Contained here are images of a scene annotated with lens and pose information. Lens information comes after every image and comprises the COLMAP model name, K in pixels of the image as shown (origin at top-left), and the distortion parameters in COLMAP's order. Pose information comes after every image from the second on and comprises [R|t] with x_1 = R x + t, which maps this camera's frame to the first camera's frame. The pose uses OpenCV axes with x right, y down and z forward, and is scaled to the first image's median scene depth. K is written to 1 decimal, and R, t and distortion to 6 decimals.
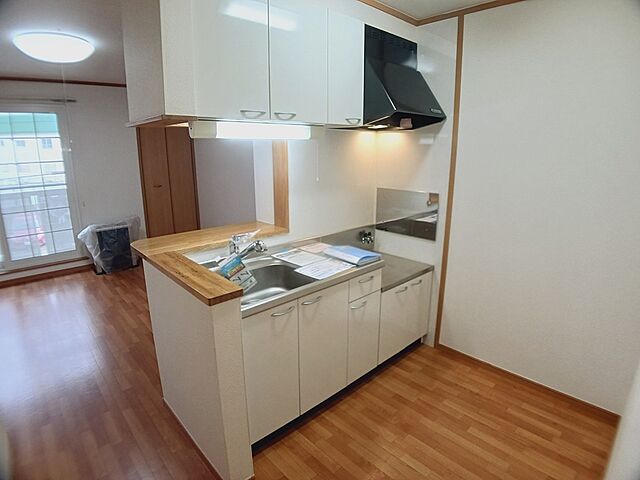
lens RADIAL K [[349.8, 0, 314.9], [0, 349.8, 238.2], [0, 0, 1]] dist [-0.087365, 0.001182]
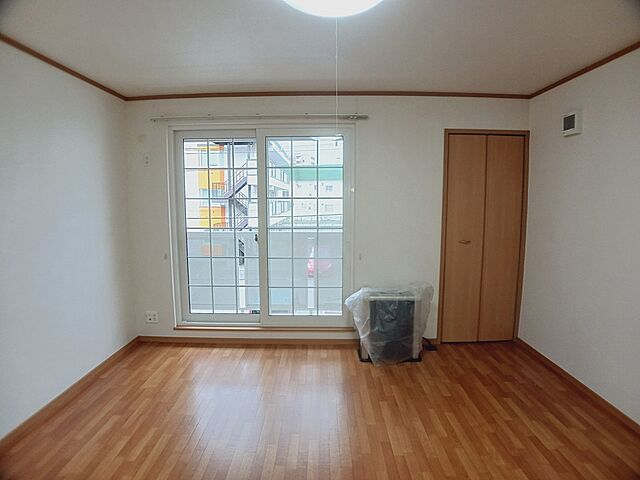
lens RADIAL K [[349.8, 0, 316.0], [0, 349.8, 244.8], [0, 0, 1]] dist [-0.087365, 0.001182]
pose [[0.724321, 0.079382, -0.684878, -0.253255], [-0.167116, 0.983942, -0.062695, -0.066520], [0.668903, 0.159865, 0.725956, 0.397181]]
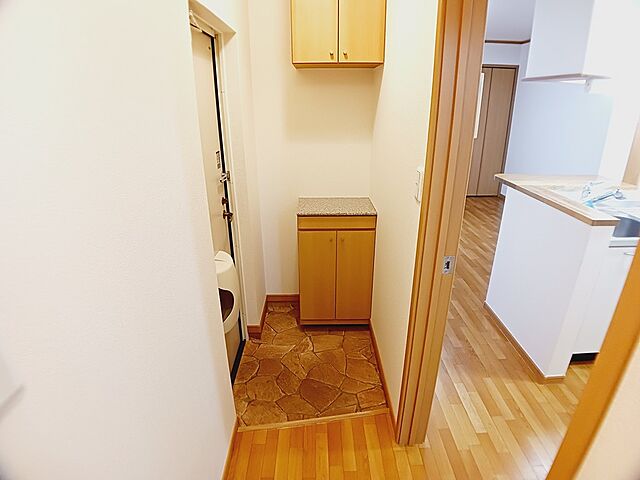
lens RADIAL K [[349.8, 0, 318.3], [0, 349.8, 237.8], [0, 0, 1]] dist [-0.087365, 0.001182]
pose [[0.742077, 0.241667, -0.625235, -0.085260], [-0.158250, 0.969544, 0.186927, 0.051527], [0.651367, -0.039771, 0.757720, -0.174521]]
